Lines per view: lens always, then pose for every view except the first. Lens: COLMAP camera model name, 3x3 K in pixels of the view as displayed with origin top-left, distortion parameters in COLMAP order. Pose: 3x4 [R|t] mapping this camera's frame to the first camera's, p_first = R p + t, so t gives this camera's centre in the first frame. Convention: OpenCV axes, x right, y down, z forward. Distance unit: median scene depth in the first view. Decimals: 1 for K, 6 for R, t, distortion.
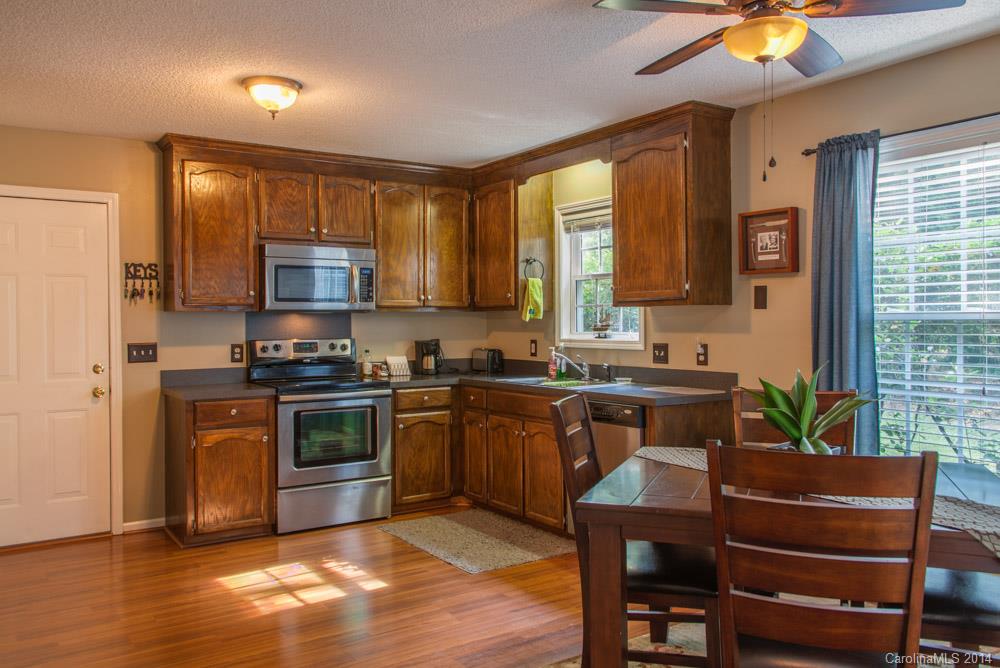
lens RADIAL K [[796.2, 0, 500.1], [0, 796.2, 331.9], [0, 0, 1]] dist [0.001828, -0.002291]
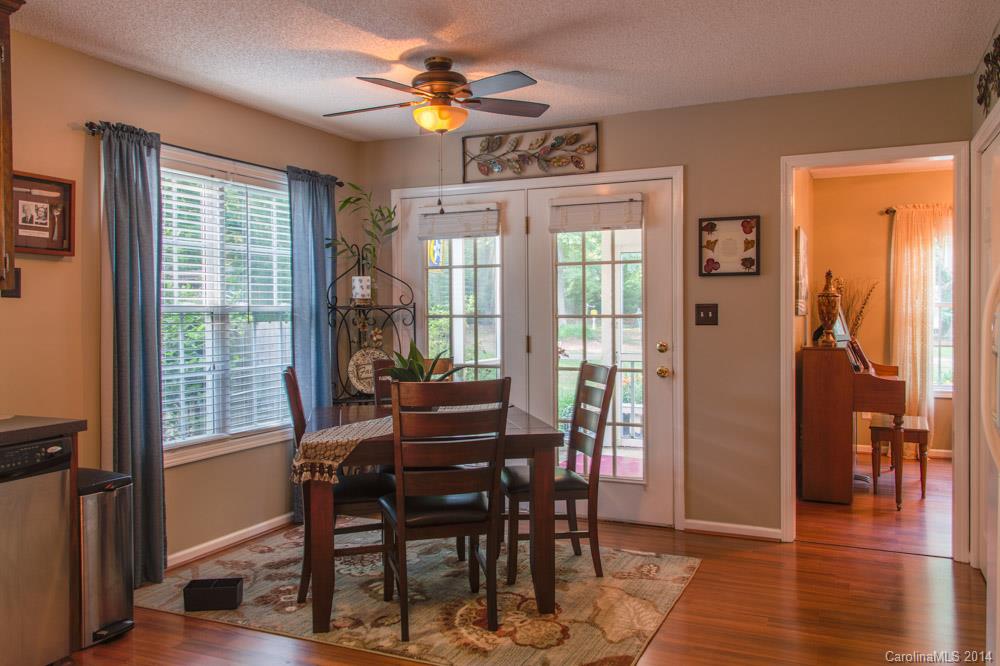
lens RADIAL K [[796.2, 0, 499.6], [0, 796.2, 334.2], [0, 0, 1]] dist [0.001828, -0.002291]
pose [[-0.550540, -0.015615, 0.834663, -0.603593], [0.021724, 0.999218, 0.033023, -0.009657], [-0.834526, 0.036313, -0.549770, 1.085916]]
